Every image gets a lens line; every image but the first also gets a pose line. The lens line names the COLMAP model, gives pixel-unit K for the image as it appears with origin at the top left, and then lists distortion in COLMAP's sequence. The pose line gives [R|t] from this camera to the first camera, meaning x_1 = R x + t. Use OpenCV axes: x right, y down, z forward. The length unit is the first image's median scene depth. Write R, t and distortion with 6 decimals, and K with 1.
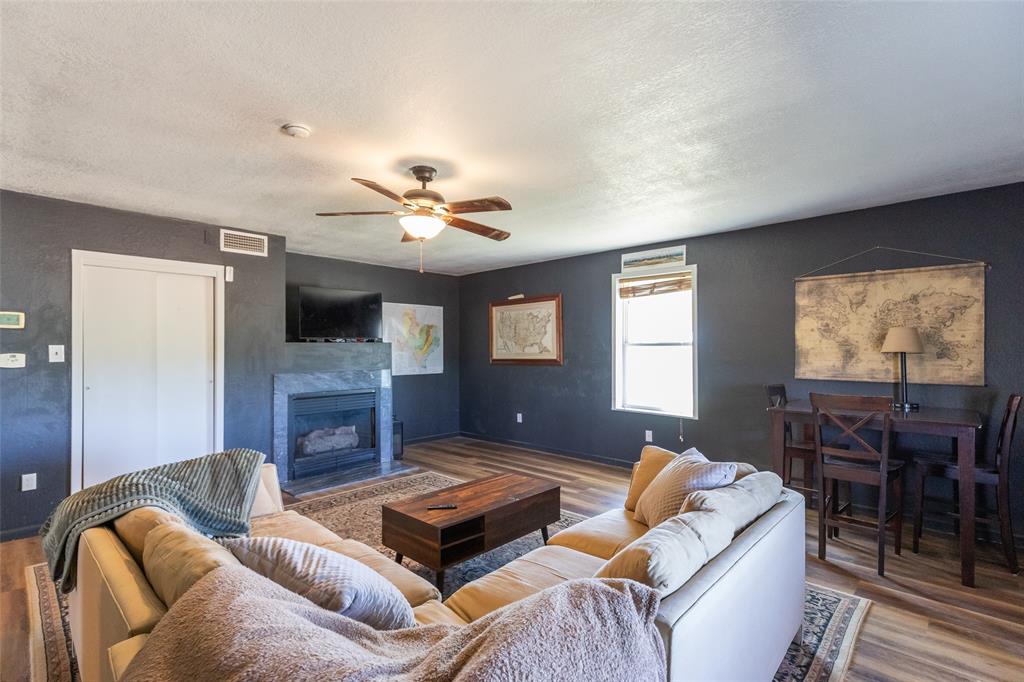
lens RADIAL K [[478.0, 0, 512.5], [0, 478.0, 348.3], [0, 0, 1]] dist [0.015665, -0.000258]
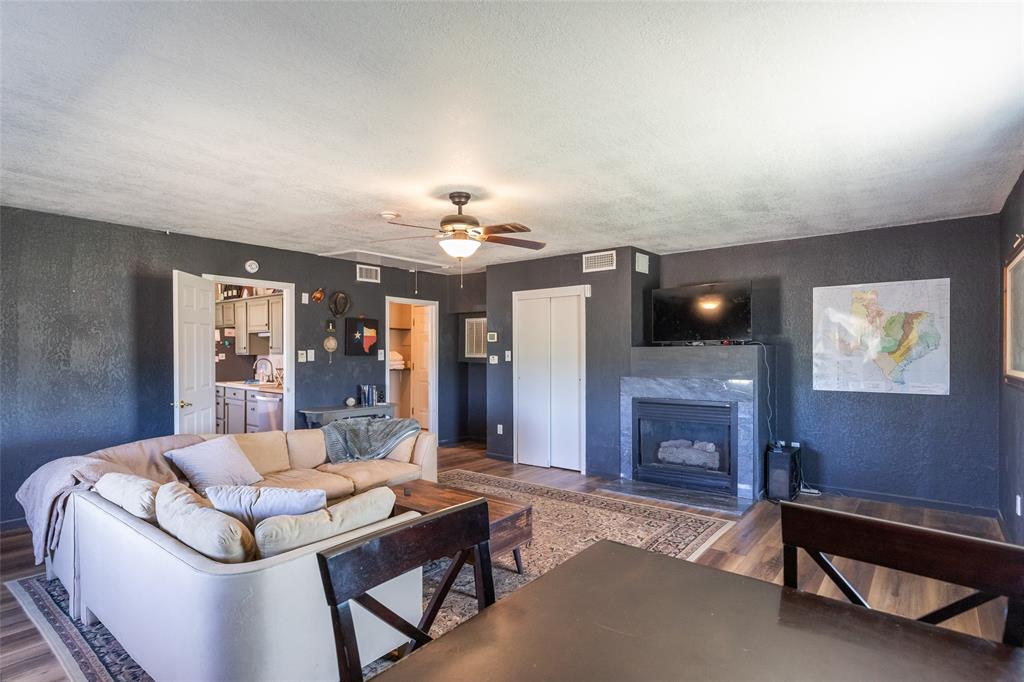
lens RADIAL K [[528.4, 0, 511.6], [0, 528.4, 349.2], [0, 0, 1]] dist [0.004798, 0.000541]
pose [[0.086574, 0.000913, -0.996245, 0.640490], [0.007965, 0.999967, 0.001608, -0.011342], [0.996214, -0.008075, 0.086564, 0.623564]]
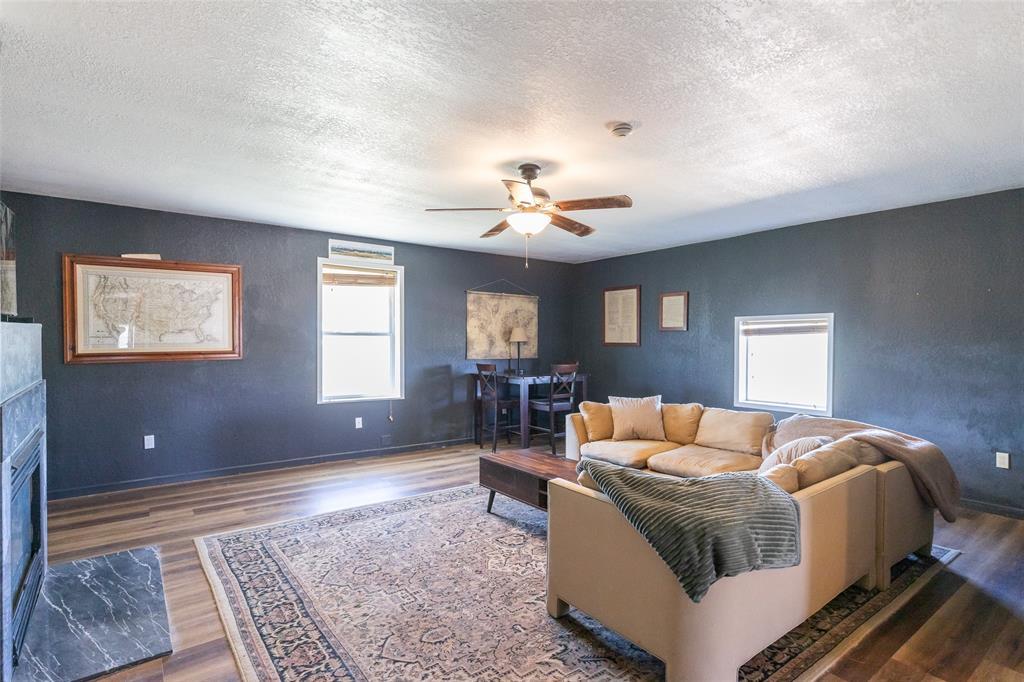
lens RADIAL K [[510.0, 0, 510.2], [0, 510.0, 342.7], [0, 0, 1]] dist [0.004335, 0.000152]
pose [[0.173304, -0.006993, 0.984844, -0.784956], [-0.010841, 0.999901, 0.009008, -0.003036], [-0.984809, -0.012238, 0.173211, 0.520927]]
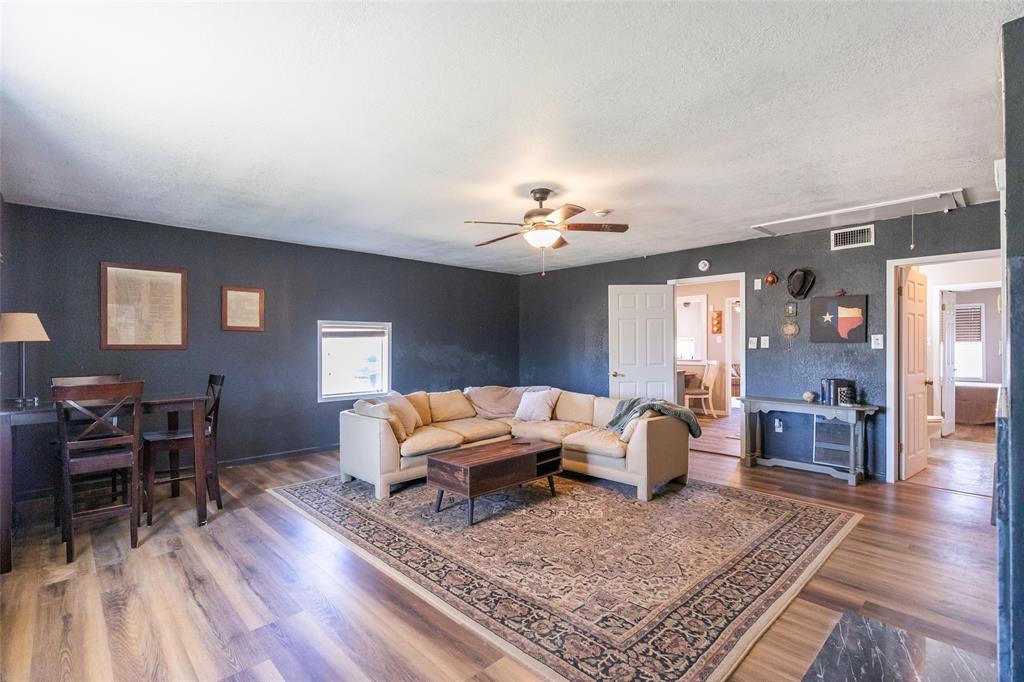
lens RADIAL K [[478.0, 0, 511.4], [0, 478.0, 342.5], [0, 0, 1]] dist [0.015665, -0.000258]
pose [[-0.998722, 0.002529, 0.050475, -0.104355], [0.001576, 0.999820, -0.018906, 0.021453], [-0.050513, -0.018802, -0.998546, 1.367825]]
